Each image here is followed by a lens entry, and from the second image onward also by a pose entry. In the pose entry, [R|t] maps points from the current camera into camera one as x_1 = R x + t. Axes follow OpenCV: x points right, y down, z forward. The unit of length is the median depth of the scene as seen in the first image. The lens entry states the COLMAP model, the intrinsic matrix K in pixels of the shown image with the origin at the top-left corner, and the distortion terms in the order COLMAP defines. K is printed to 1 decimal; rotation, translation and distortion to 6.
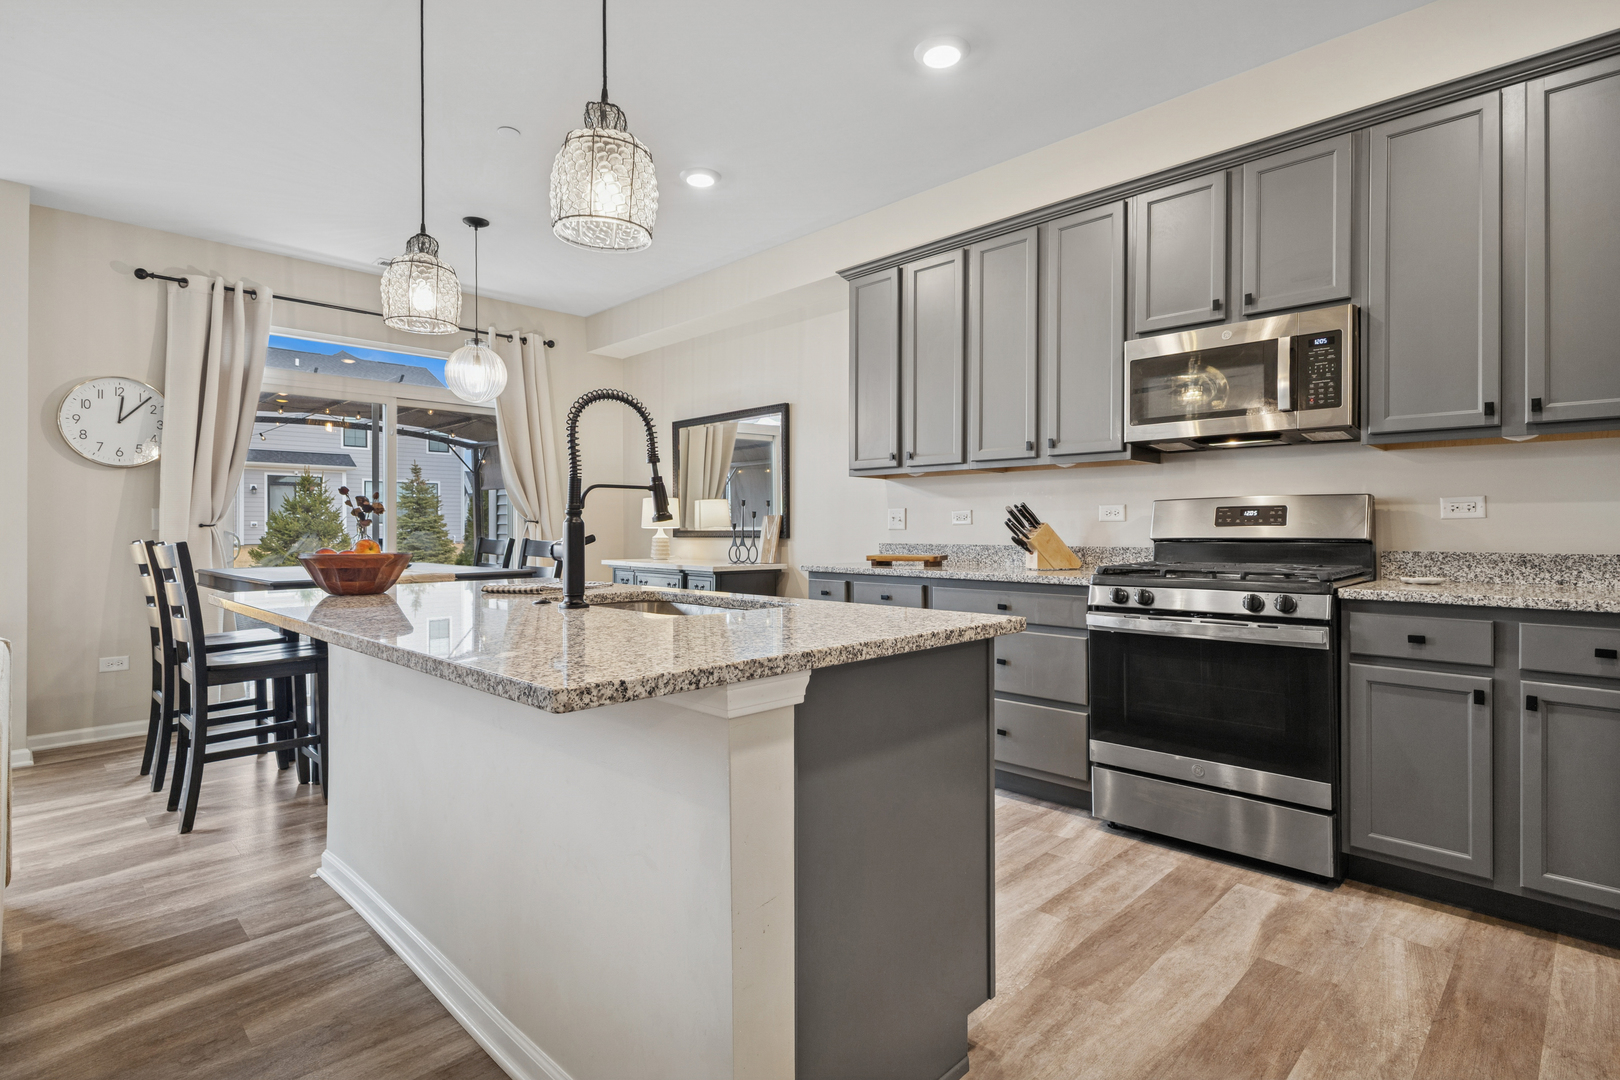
lens RADIAL K [[826.3, 0, 806.0], [0, 826.3, 529.0], [0, 0, 1]] dist [0.018059, 0.000178]
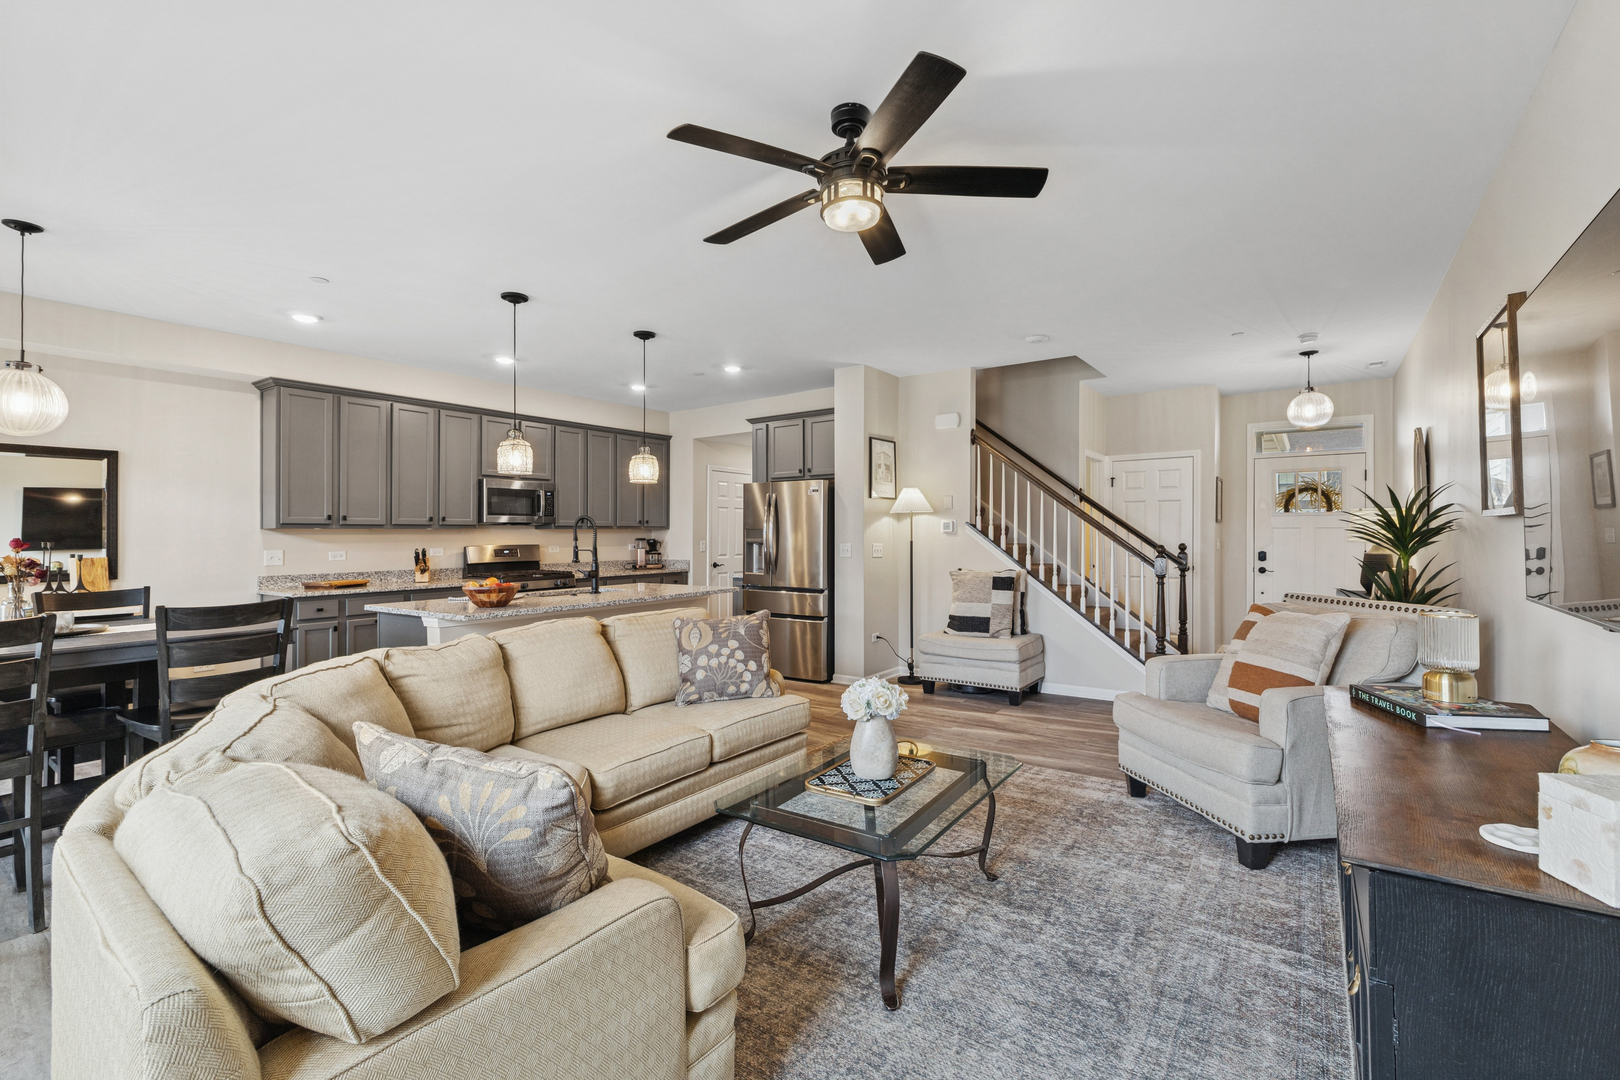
lens RADIAL K [[700.6, 0, 813.0], [0, 700.6, 534.0], [0, 0, 1]] dist [-0.000003, -0.000007]
pose [[-0.176287, 0.008691, 0.984300, -2.152003], [0.012427, 0.999901, -0.006603, -0.058907], [-0.984260, 0.011068, -0.176378, 0.566354]]
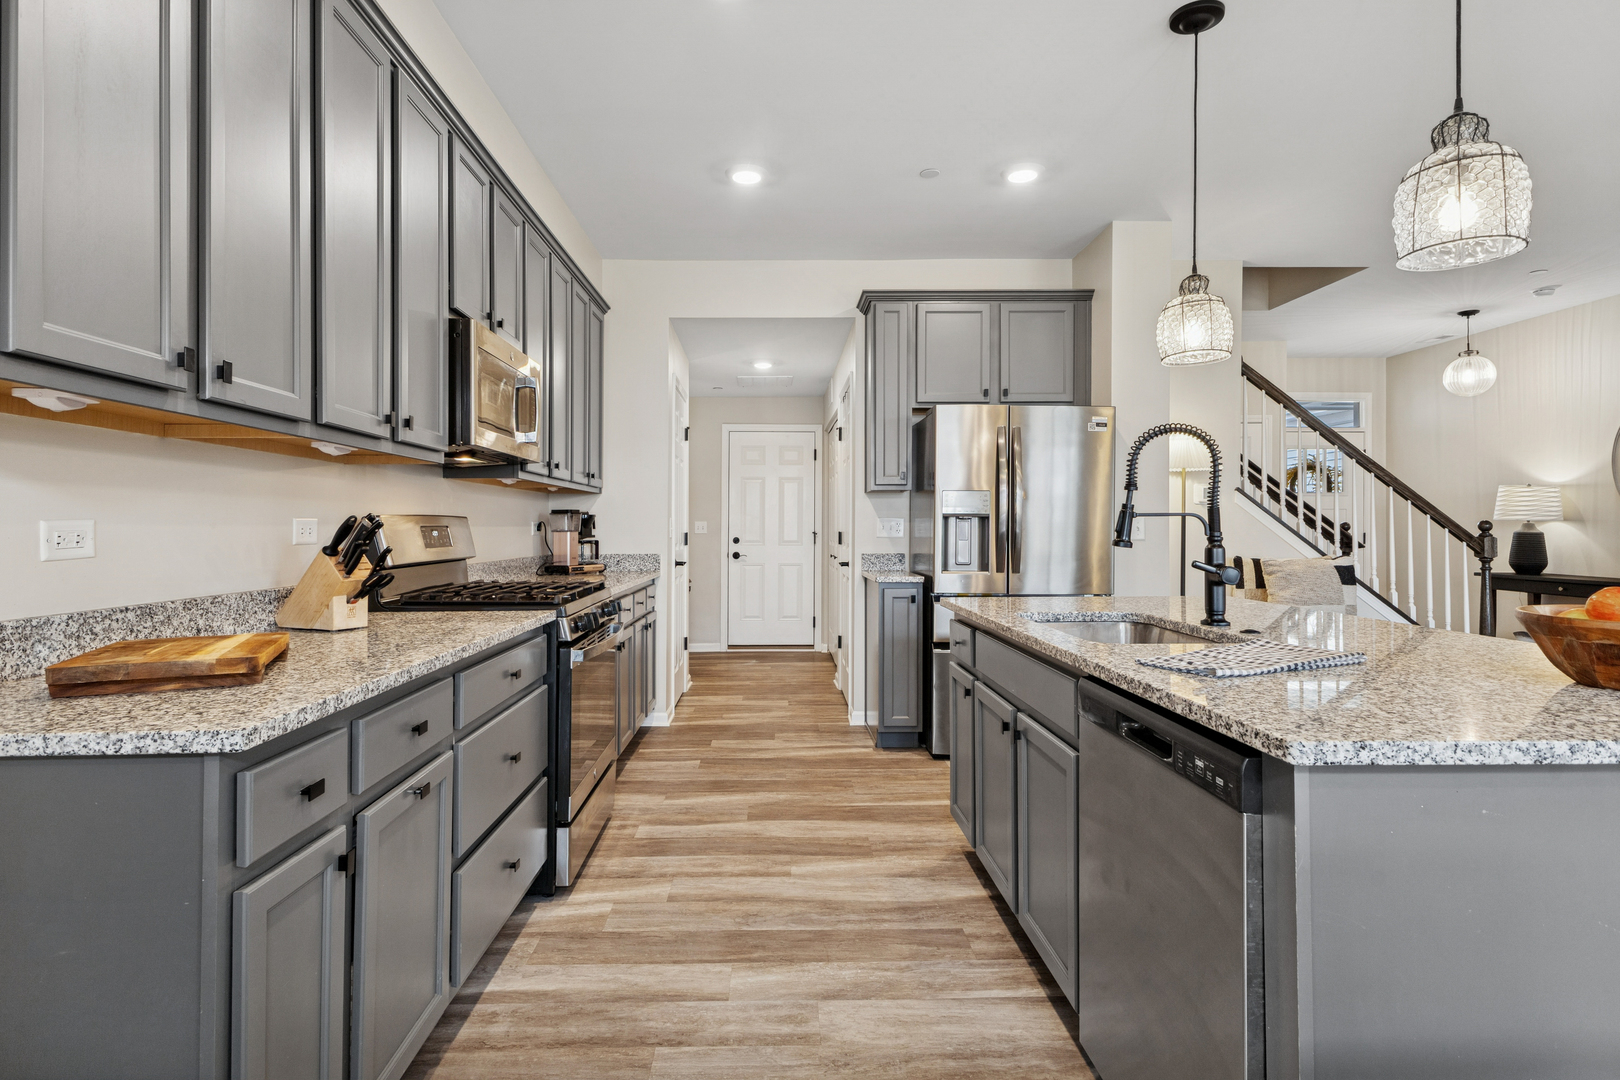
lens RADIAL K [[826.3, 0, 801.2], [0, 826.3, 534.6], [0, 0, 1]] dist [0.018059, 0.000178]
pose [[-0.731126, 0.001810, 0.682240, -0.482392], [0.008348, 0.999945, 0.006293, -0.024656], [-0.682192, 0.010296, -0.731101, 1.685062]]
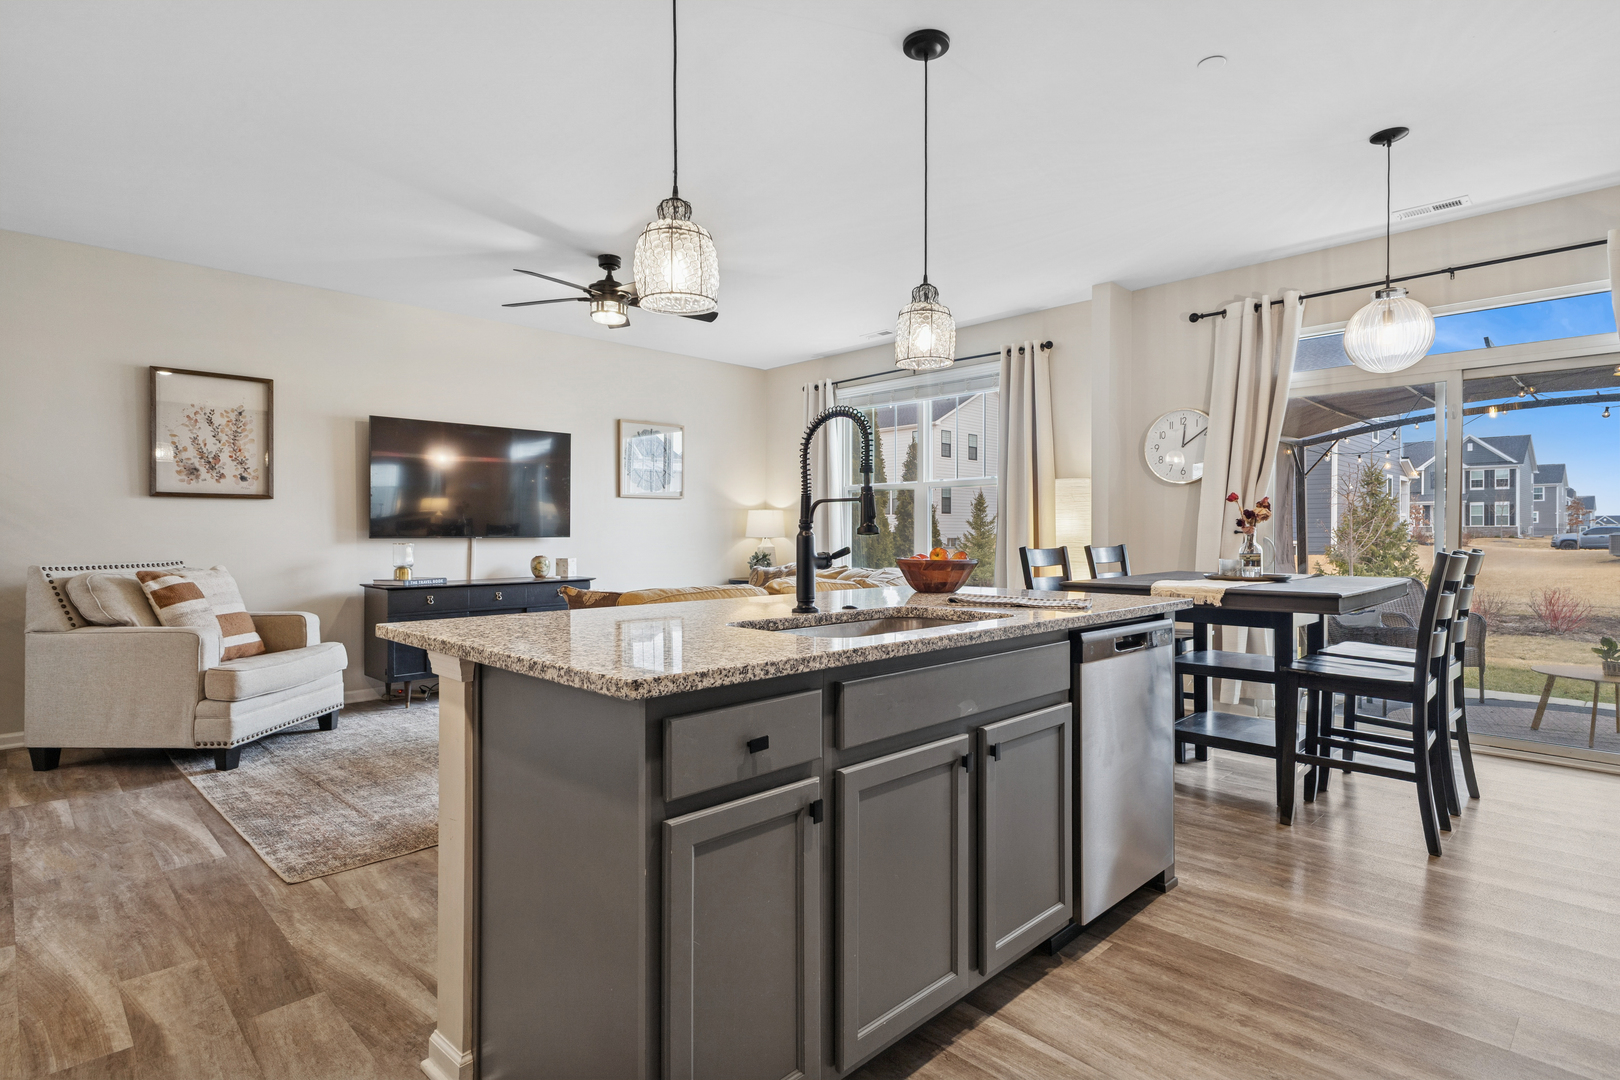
lens RADIAL K [[826.3, 0, 798.3], [0, 826.3, 536.2], [0, 0, 1]] dist [0.018059, 0.000178]
pose [[-0.009084, 0.006261, -0.999939, 0.634712], [-0.002029, 0.999978, 0.006280, -0.009506], [0.999957, 0.002086, -0.009071, 0.778708]]
